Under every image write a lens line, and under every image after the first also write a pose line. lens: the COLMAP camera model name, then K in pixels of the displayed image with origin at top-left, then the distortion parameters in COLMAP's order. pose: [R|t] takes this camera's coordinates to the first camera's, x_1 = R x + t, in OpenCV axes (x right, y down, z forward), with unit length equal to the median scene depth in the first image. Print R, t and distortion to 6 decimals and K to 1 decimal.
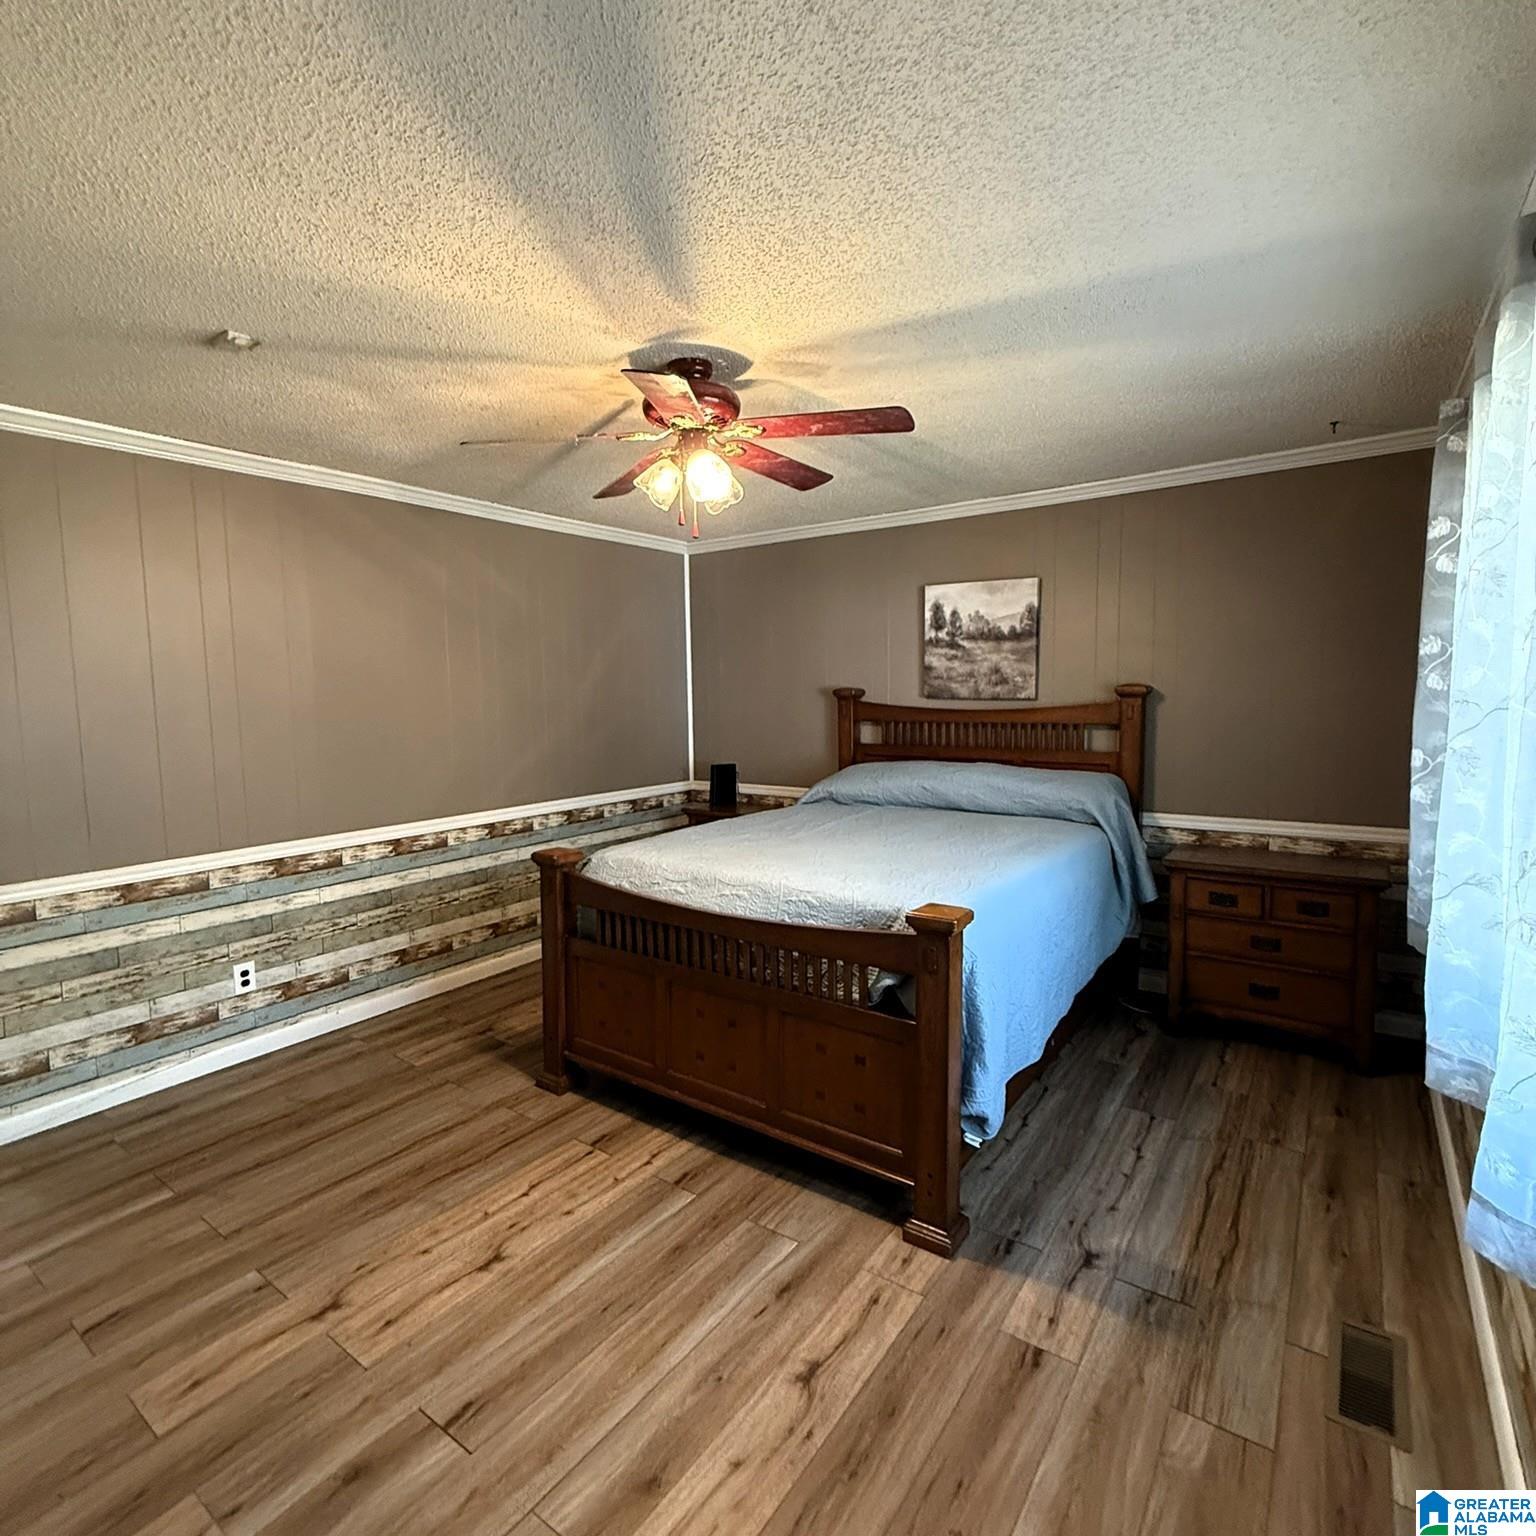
lens RADIAL K [[813.8, 0, 764.0], [0, 813.8, 762.1], [0, 0, 1]] dist [0.003075, -0.000141]
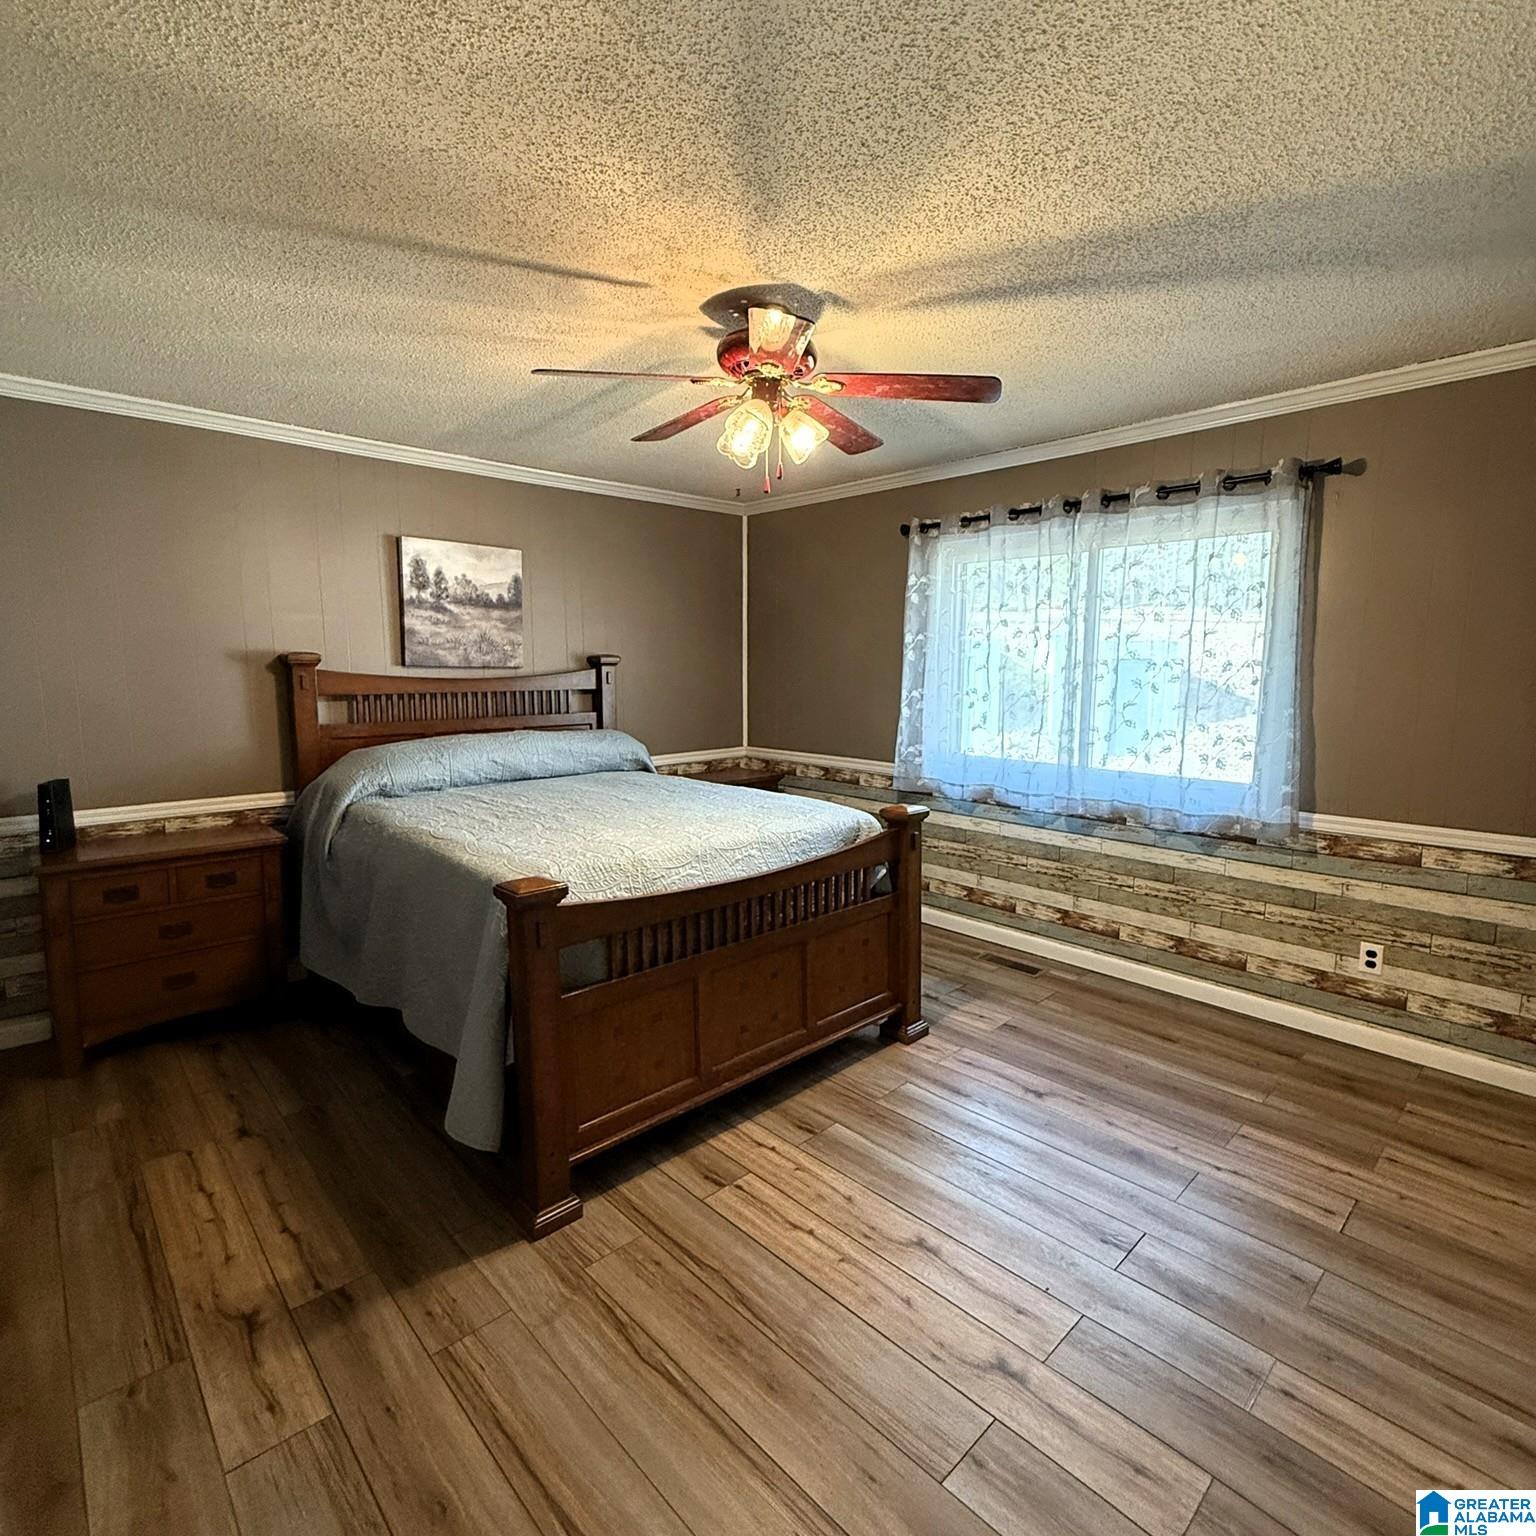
lens RADIAL K [[813.8, 0, 764.0], [0, 813.8, 762.1], [0, 0, 1]] dist [0.003075, -0.000141]
pose [[0.192715, -0.107967, 0.975297, -0.633491], [0.081421, 0.992260, 0.093756, -0.029203], [-0.977871, 0.061341, 0.200014, 0.488920]]
